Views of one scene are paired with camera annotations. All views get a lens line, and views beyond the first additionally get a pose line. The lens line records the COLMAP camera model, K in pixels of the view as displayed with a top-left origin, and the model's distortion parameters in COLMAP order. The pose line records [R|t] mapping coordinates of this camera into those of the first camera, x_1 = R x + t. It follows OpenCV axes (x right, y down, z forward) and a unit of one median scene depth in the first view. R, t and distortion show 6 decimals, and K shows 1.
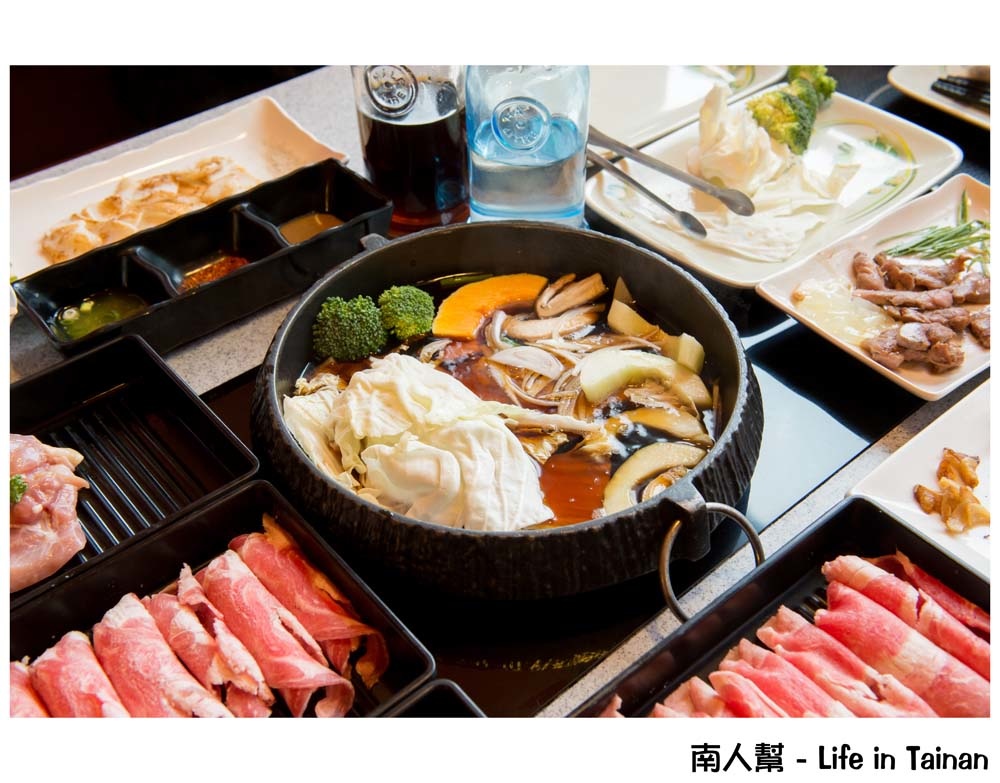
lens RADIAL K [[1140.0, 0, 500.0], [0, 1140.0, 391.5], [0, 0, 1]] dist [0.088574, 0.015454]
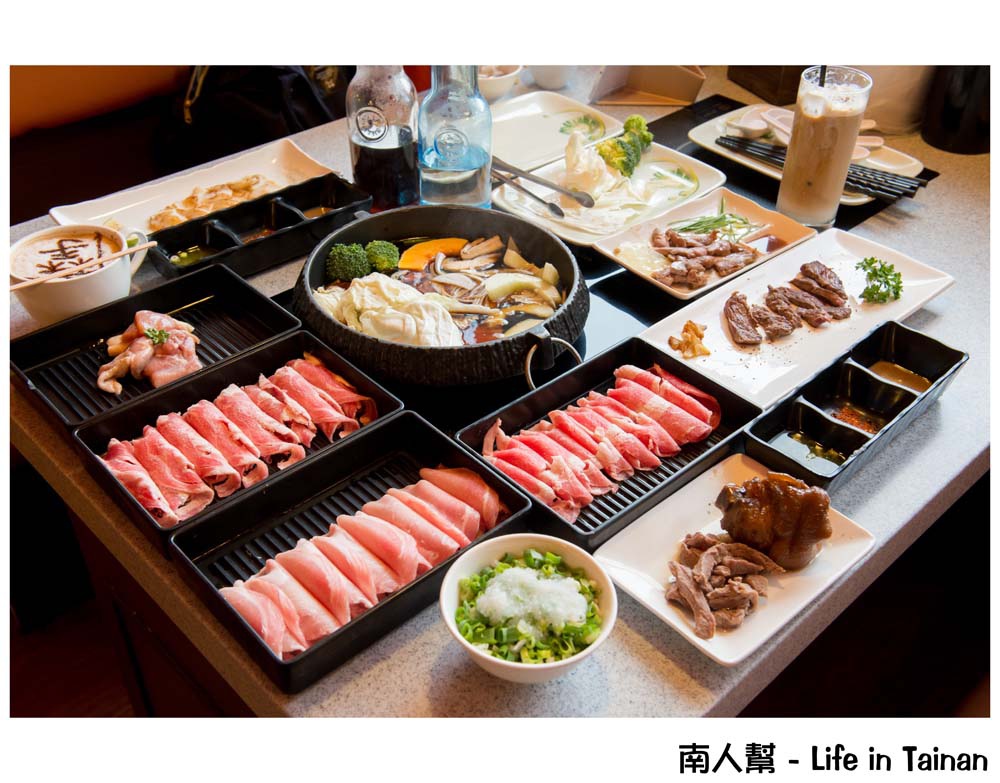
lens RADIAL K [[1051.3, 0, 500.0], [0, 1051.3, 391.5], [0, 0, 1]] dist [0.076037, 0.002221]
pose [[0.998519, -0.002349, 0.054362, 0.005369], [0.006236, 0.997426, -0.071438, 0.238865], [-0.054055, 0.071671, 0.995963, -0.521874]]
